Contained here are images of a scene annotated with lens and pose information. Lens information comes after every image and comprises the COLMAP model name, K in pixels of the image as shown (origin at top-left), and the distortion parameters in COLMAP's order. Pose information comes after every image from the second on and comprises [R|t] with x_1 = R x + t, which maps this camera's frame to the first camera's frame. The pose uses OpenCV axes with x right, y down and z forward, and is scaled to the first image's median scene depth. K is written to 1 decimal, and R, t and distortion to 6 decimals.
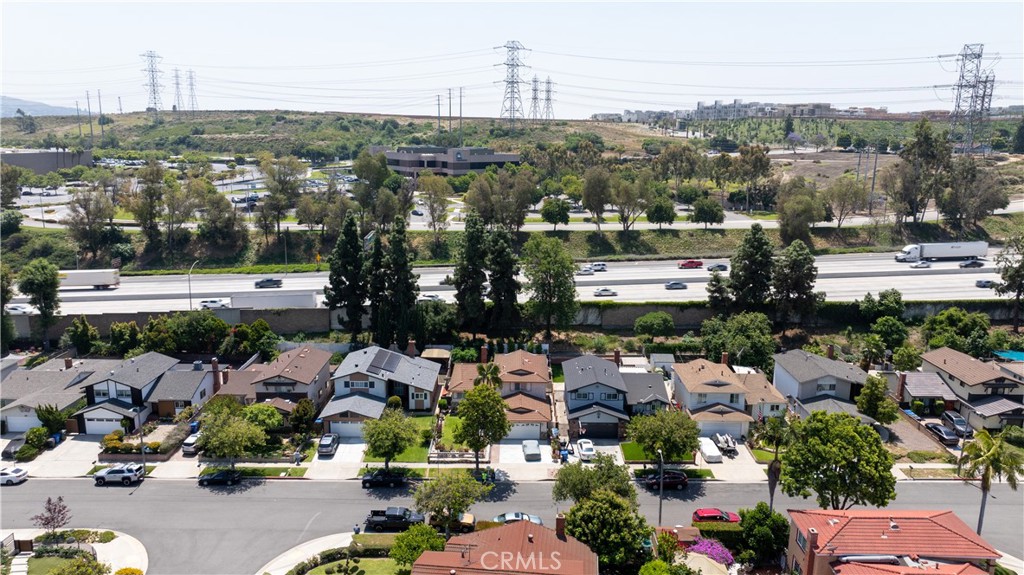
lens RADIAL K [[744.6, 0, 512.0], [0, 744.6, 287.5], [0, 0, 1]] dist [-0.000555, -0.000145]
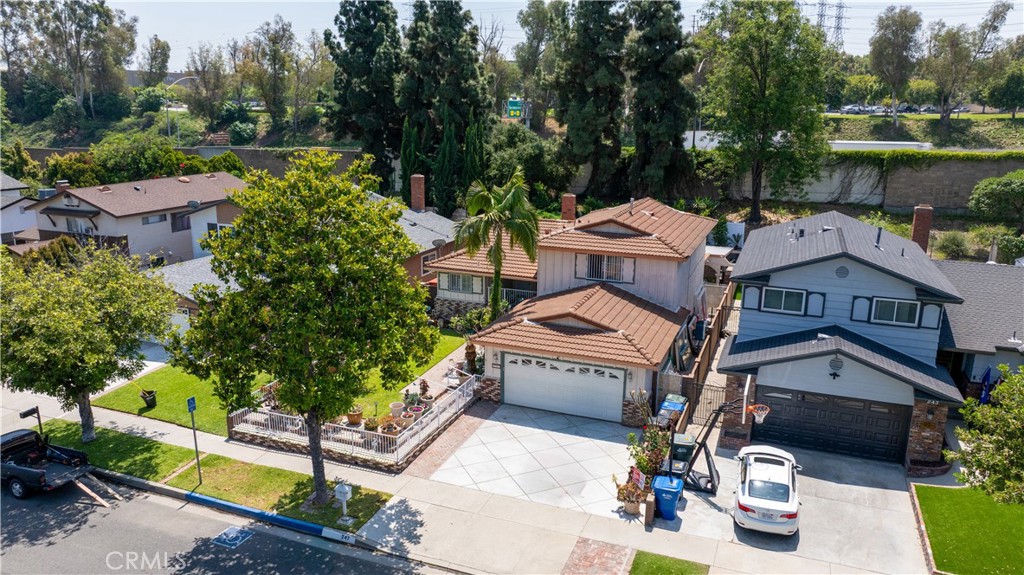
lens RADIAL K [[725.9, 0, 512.0], [0, 725.9, 287.5], [0, 0, 1]] dist [-0.068048, 0.071629]
pose [[0.930024, 0.086922, -0.357072, 0.095813], [-0.081441, 0.996215, 0.030389, 0.141266], [0.358362, 0.000818, 0.933582, 0.699690]]
